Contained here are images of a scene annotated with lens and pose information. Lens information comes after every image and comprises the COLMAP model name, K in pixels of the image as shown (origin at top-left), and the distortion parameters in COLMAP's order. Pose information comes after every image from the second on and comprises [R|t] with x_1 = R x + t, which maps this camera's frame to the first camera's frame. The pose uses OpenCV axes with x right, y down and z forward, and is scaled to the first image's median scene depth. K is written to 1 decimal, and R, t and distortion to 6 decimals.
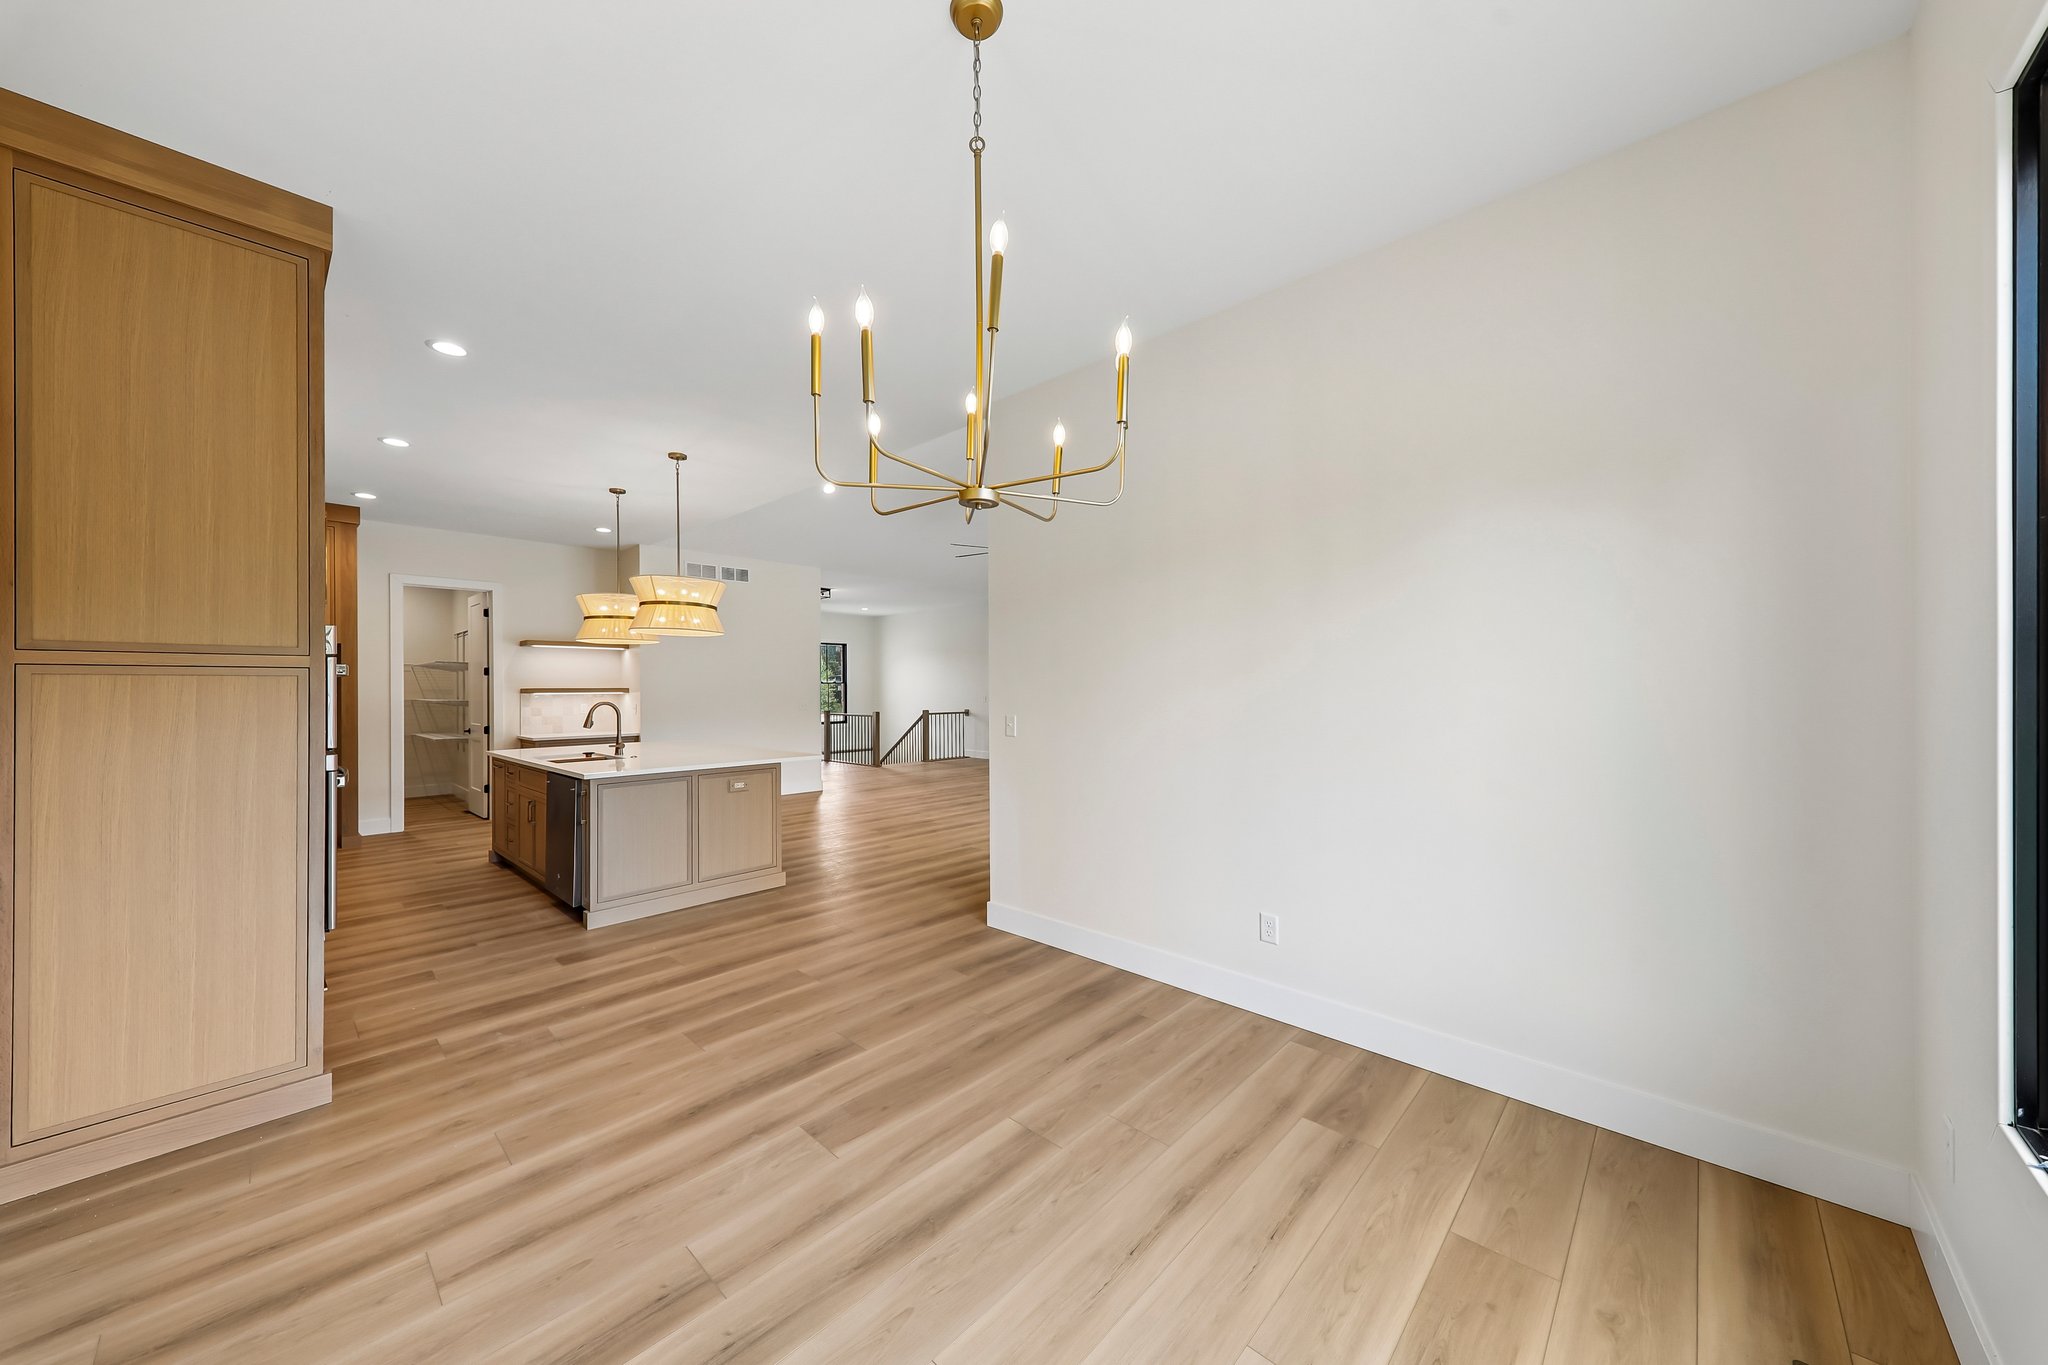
lens RADIAL K [[725.9, 0, 1032.3], [0, 725.9, 686.3], [0, 0, 1]] dist [0.011107, -0.000133]
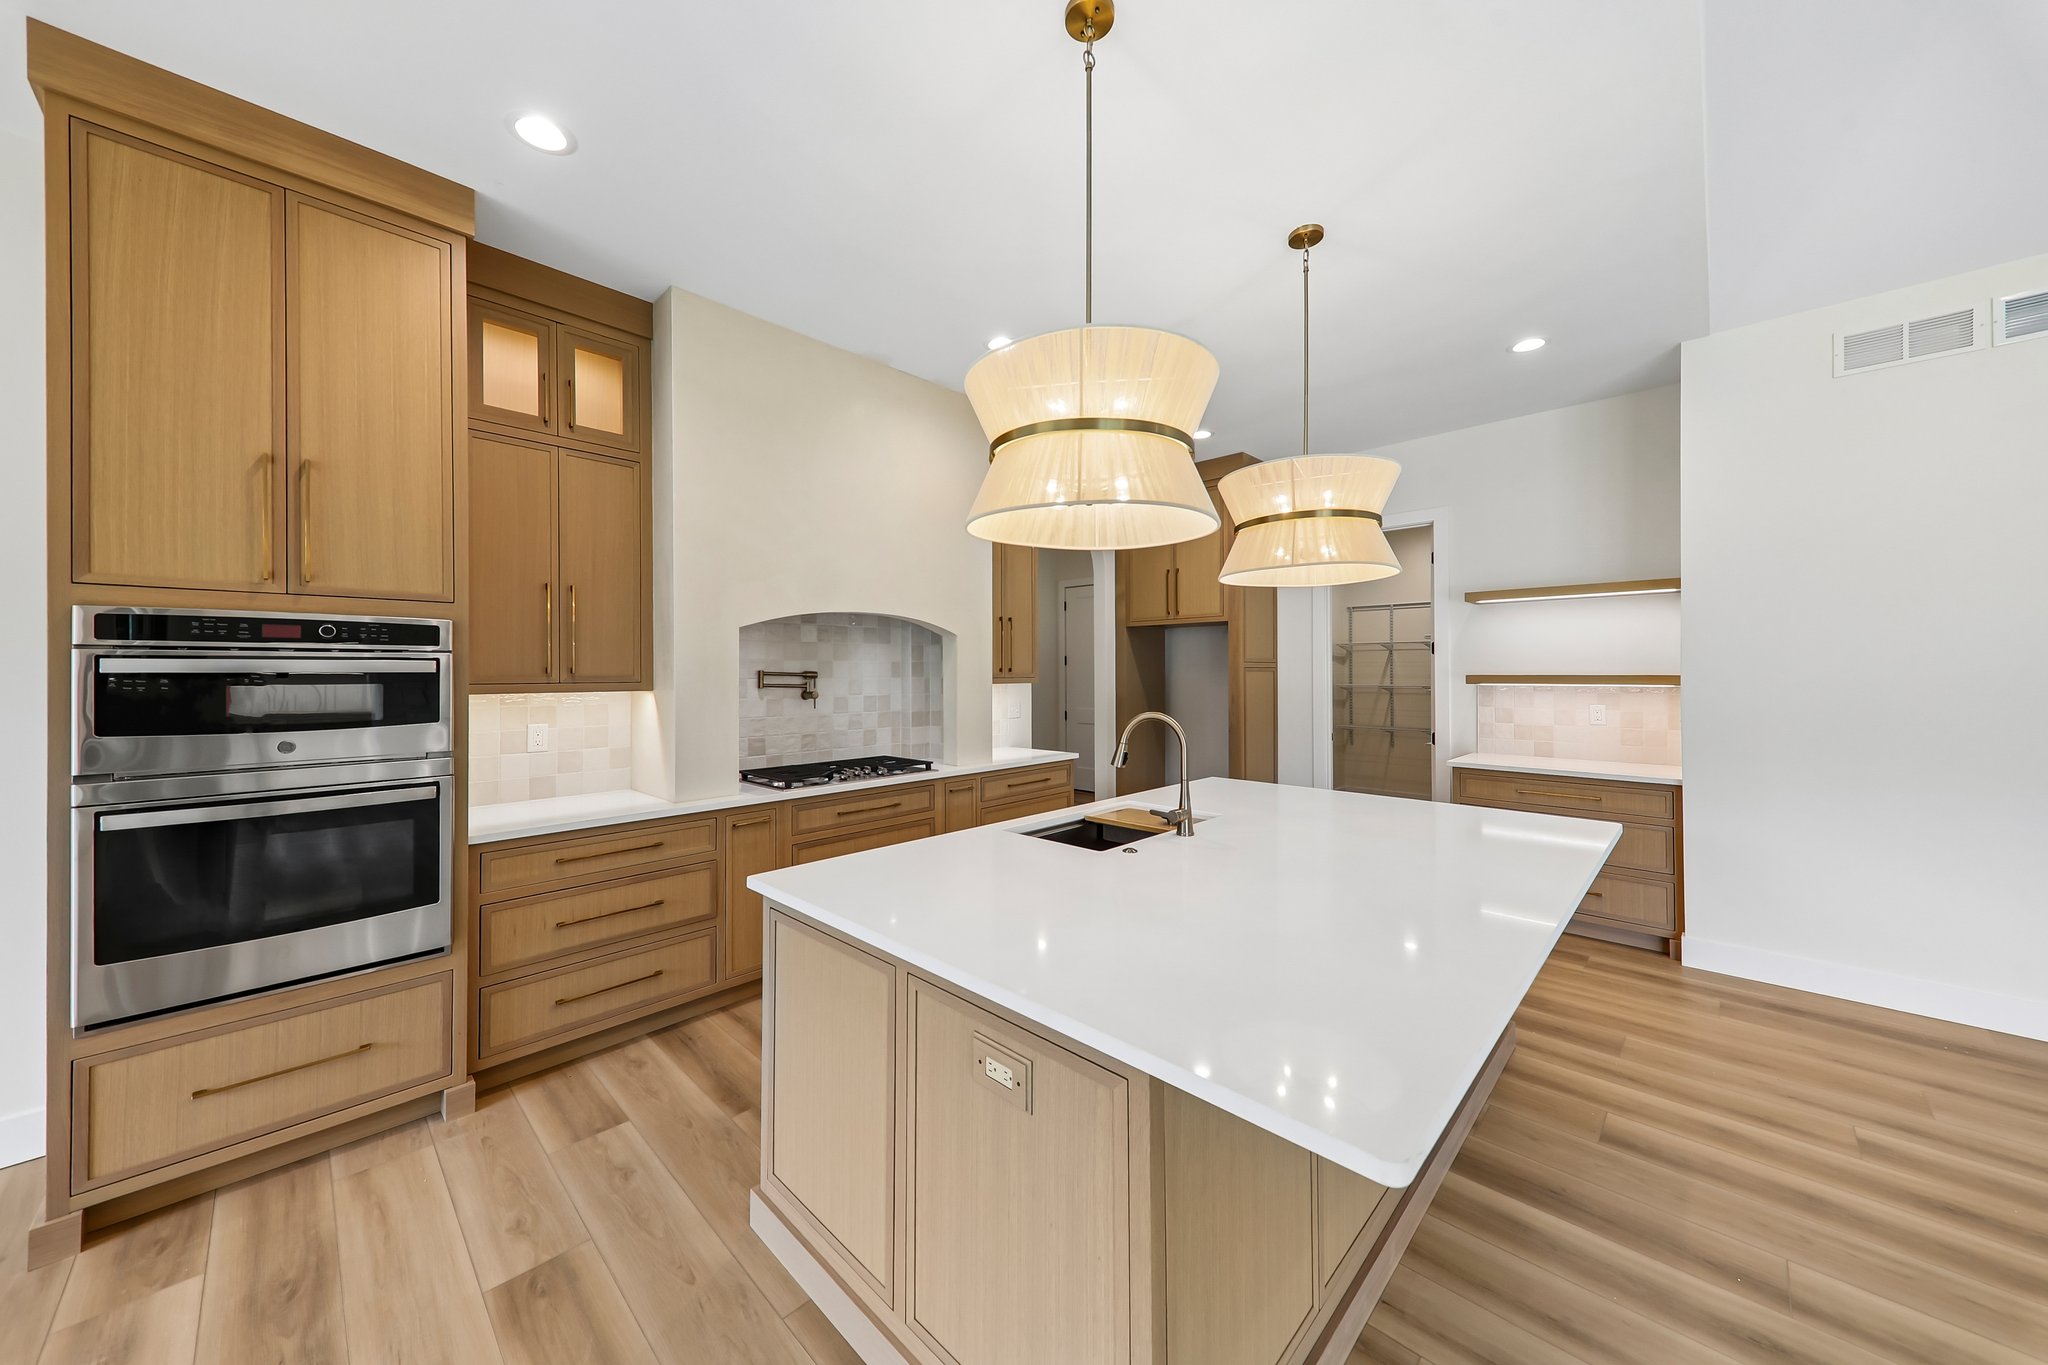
lens RADIAL K [[721.0, 0, 1009.3], [0, 721.0, 672.6], [0, 0, 1]] dist [0.002249, -0.000150]
pose [[-0.037365, 0.005438, -0.999287, -0.094448], [0.006448, 0.999966, 0.005200, -0.004478], [0.999281, -0.006249, -0.037398, 0.647382]]
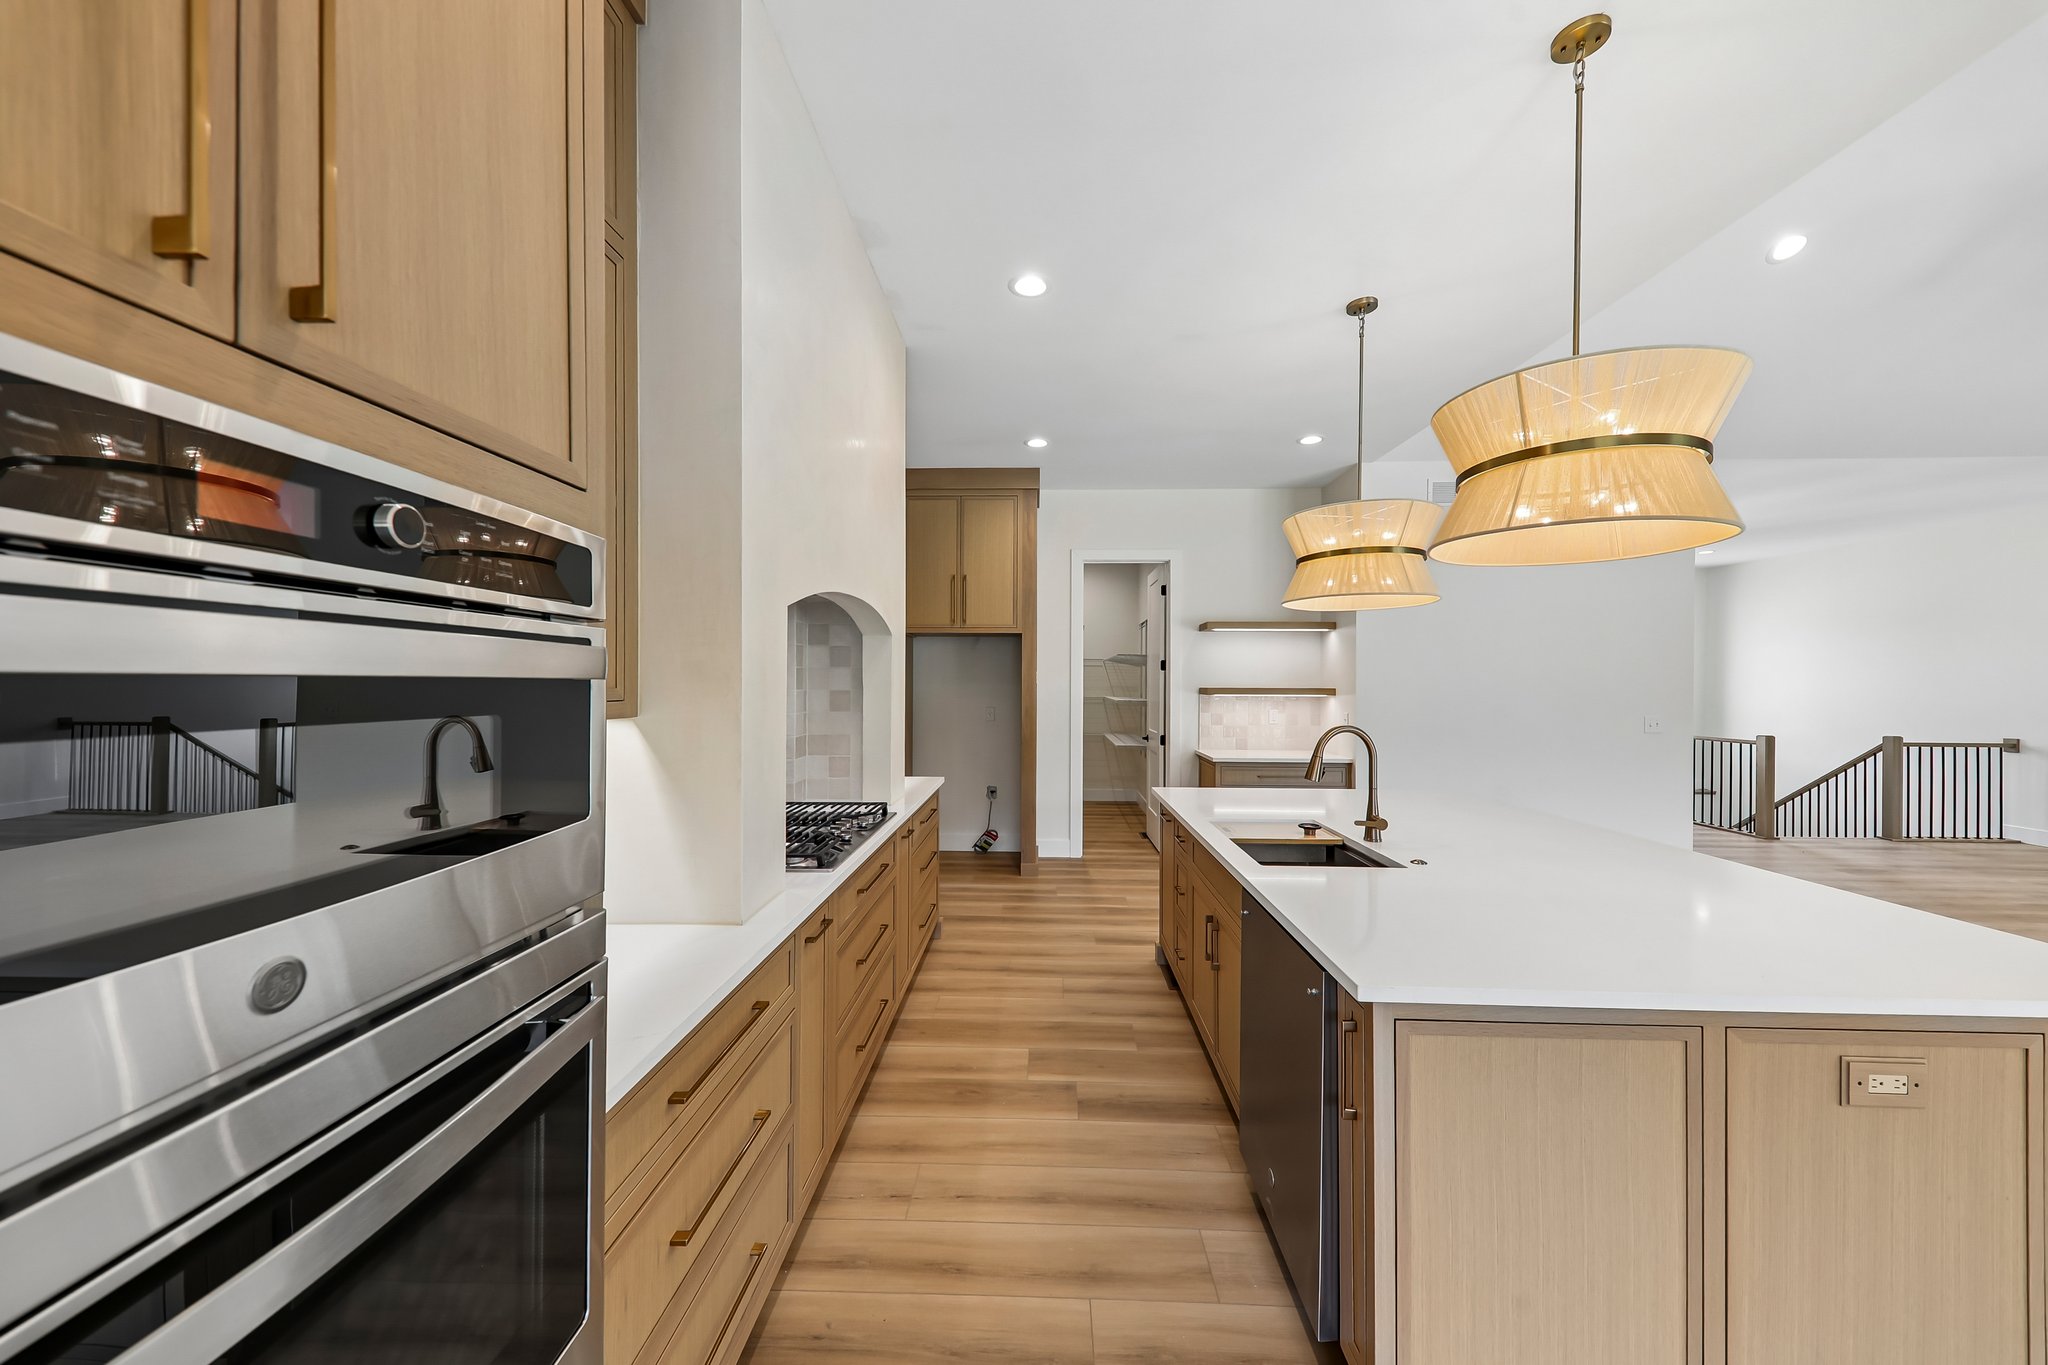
lens RADIAL K [[725.9, 0, 1032.3], [0, 725.9, 686.3], [0, 0, 1]] dist [0.011107, -0.000133]
pose [[0.665966, 0.010003, -0.745915, -0.262219], [-0.003646, 0.999942, 0.010155, -0.005289], [0.745973, -0.004044, 0.665963, 0.379981]]
